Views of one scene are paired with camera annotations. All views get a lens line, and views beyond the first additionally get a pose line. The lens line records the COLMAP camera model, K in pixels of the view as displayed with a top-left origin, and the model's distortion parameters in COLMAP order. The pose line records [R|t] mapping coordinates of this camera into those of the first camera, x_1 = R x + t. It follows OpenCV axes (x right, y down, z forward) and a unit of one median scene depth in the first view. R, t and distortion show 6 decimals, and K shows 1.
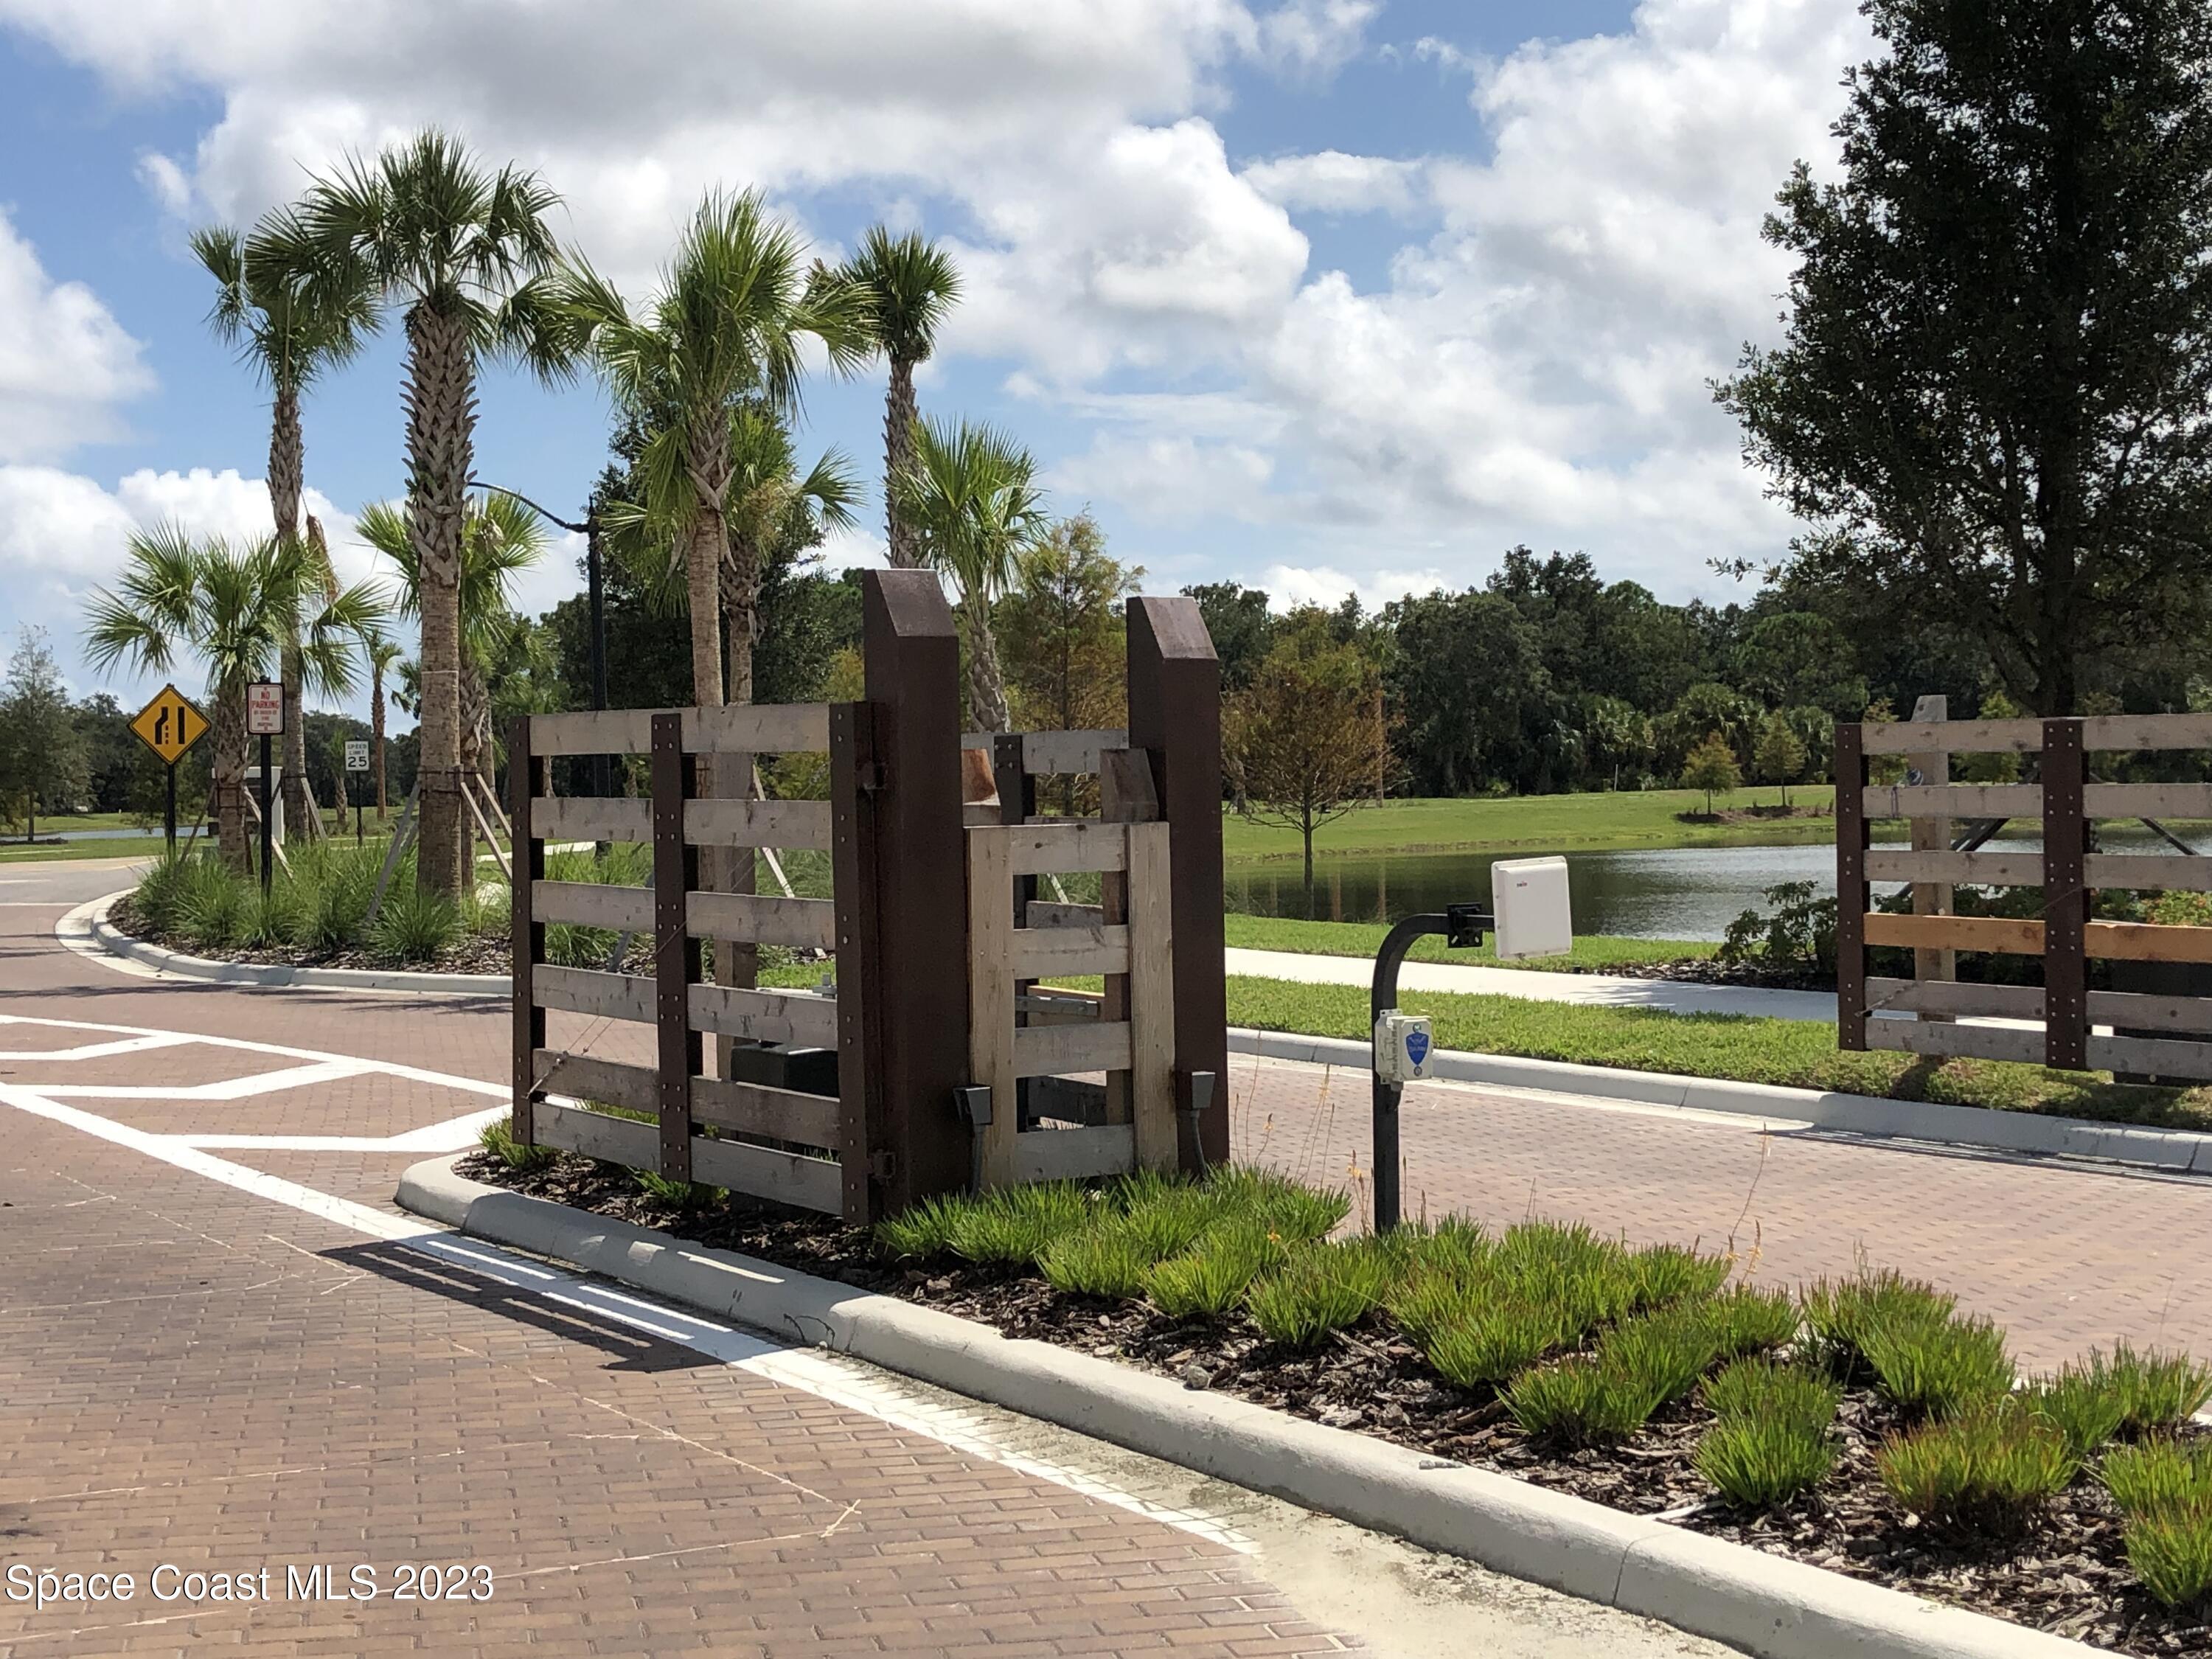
lens RADIAL K [[3146.0, 0, 1128.1], [0, 3146.0, 814.2], [0, 0, 1]] dist [0.084071, 0.000000]
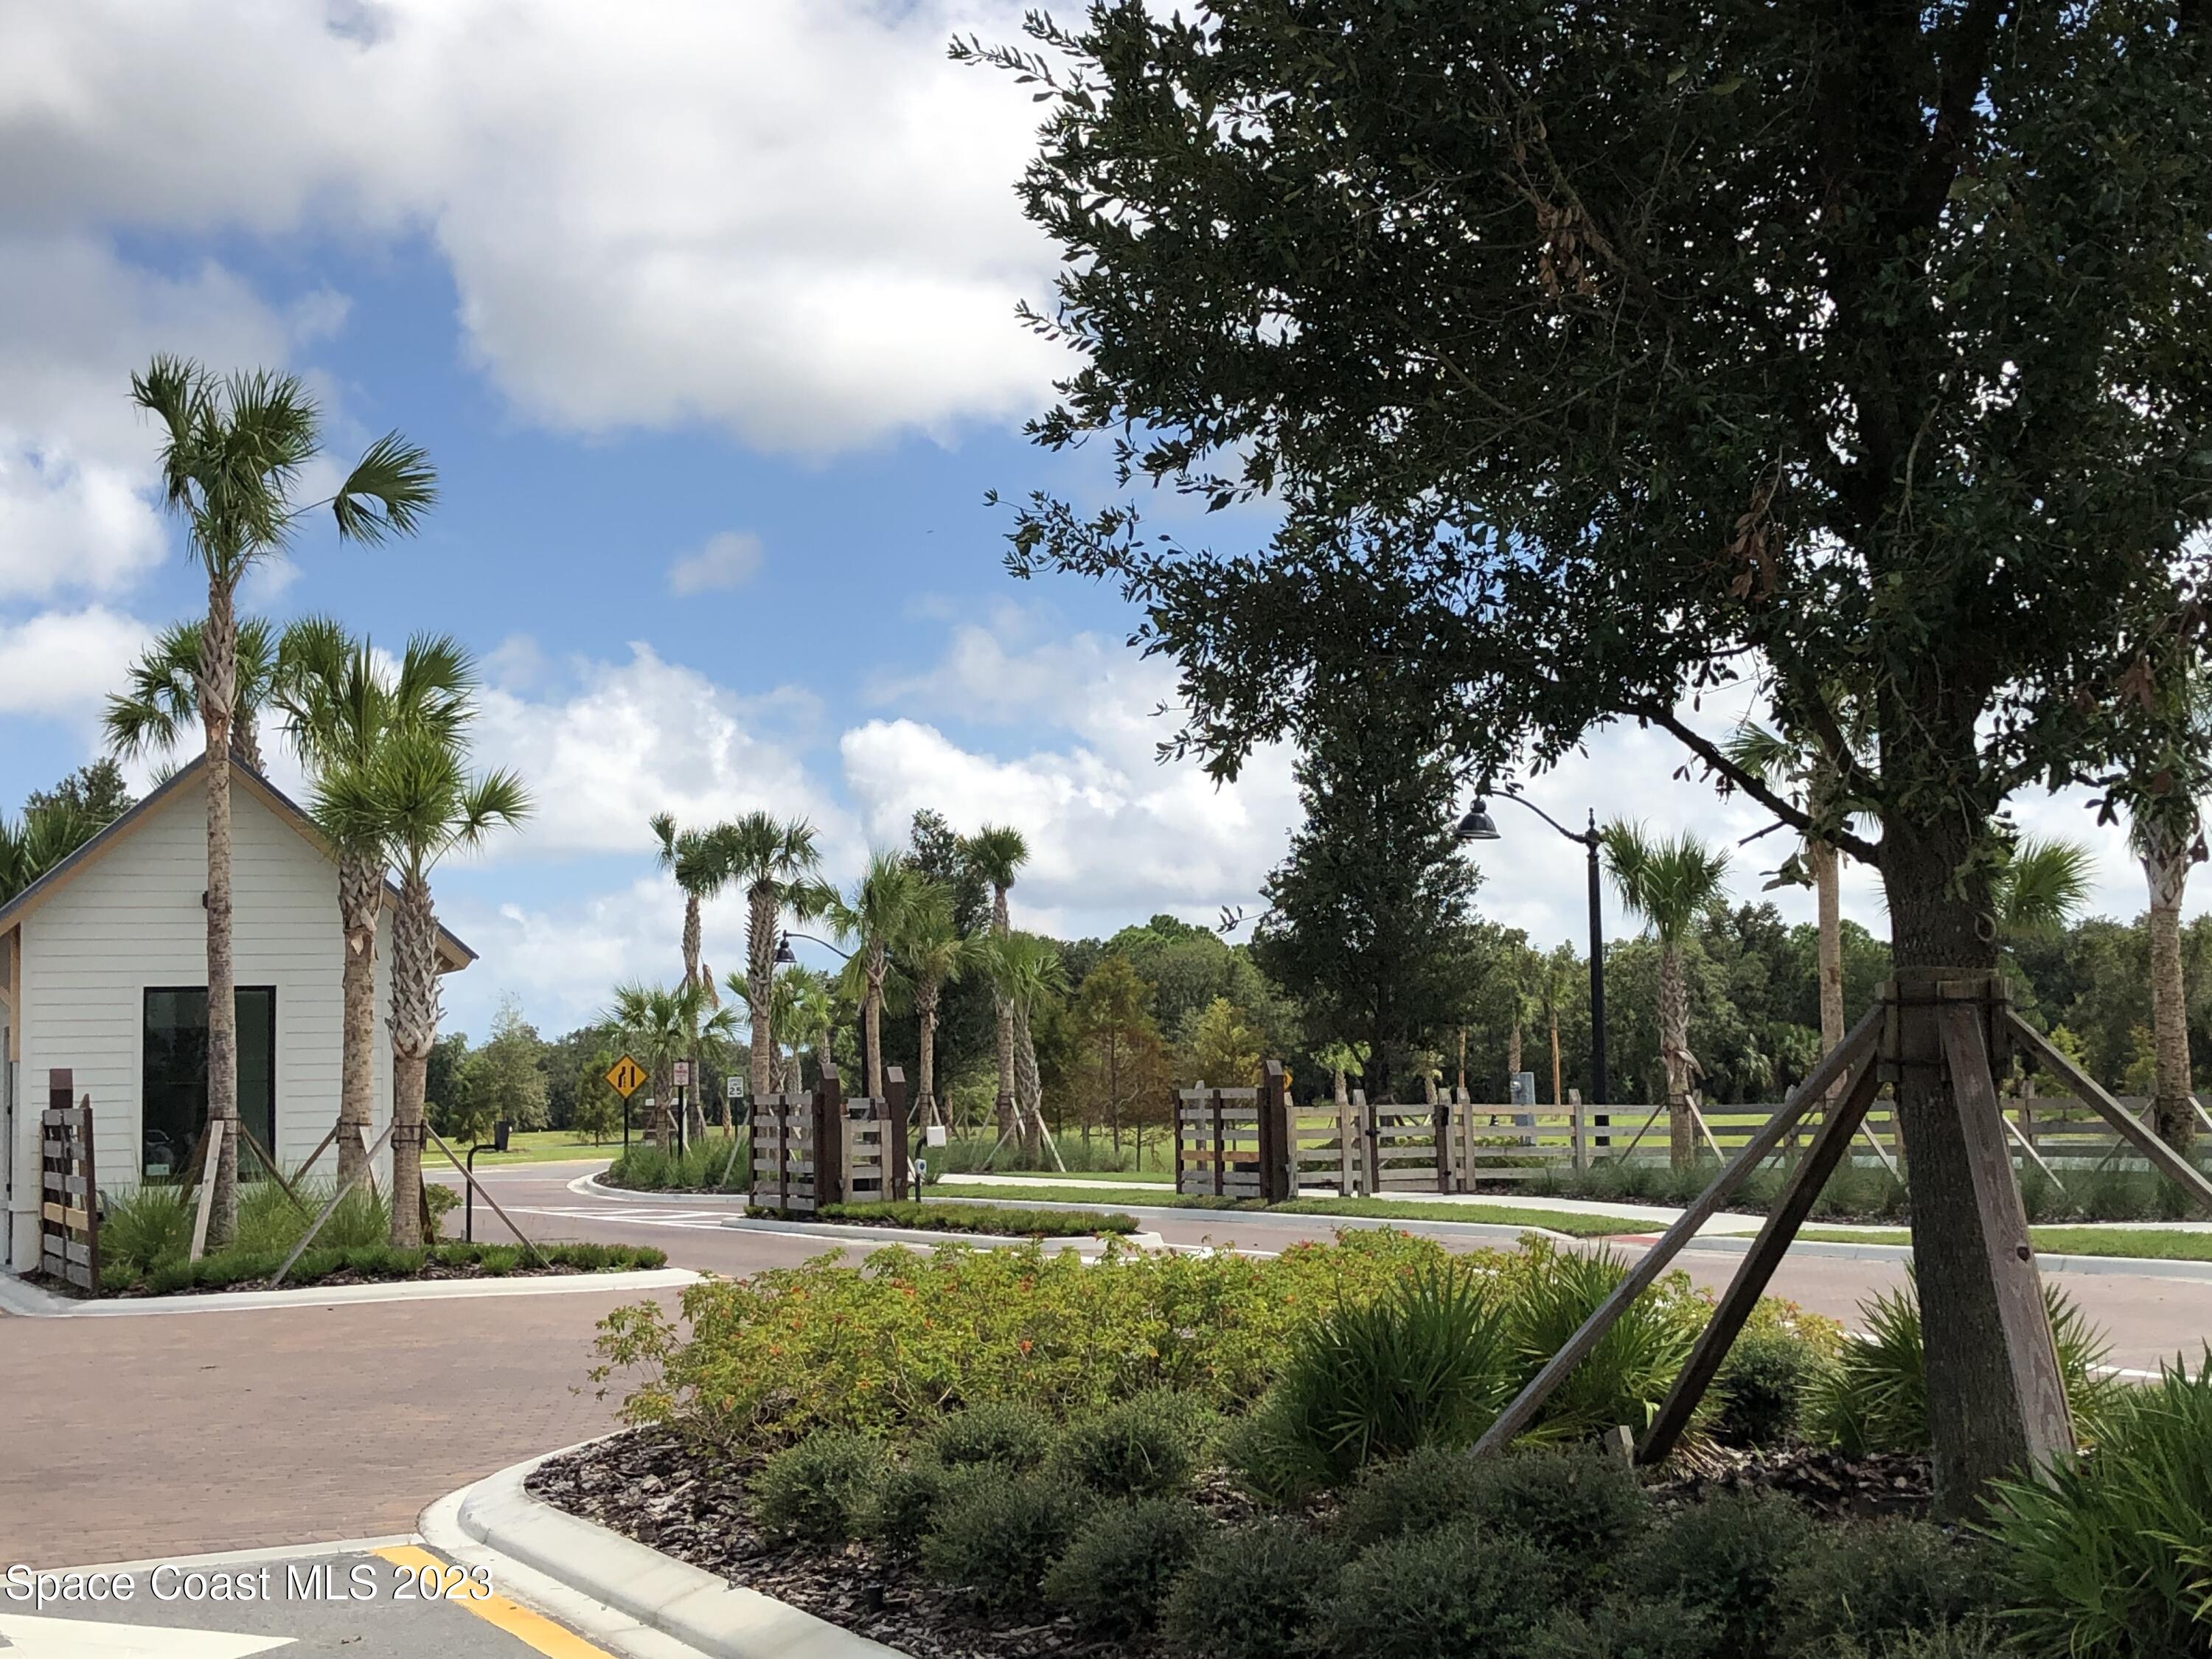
lens RADIAL K [[3146.0, 0, 1145.6], [0, 3146.0, 782.3], [0, 0, 1]] dist [0.084071, 0.000000]
pose [[0.993349, -0.016050, -0.114019, 0.236977], [0.003406, 0.993900, -0.110232, 0.005416], [0.115093, 0.109110, 0.987344, -0.904856]]
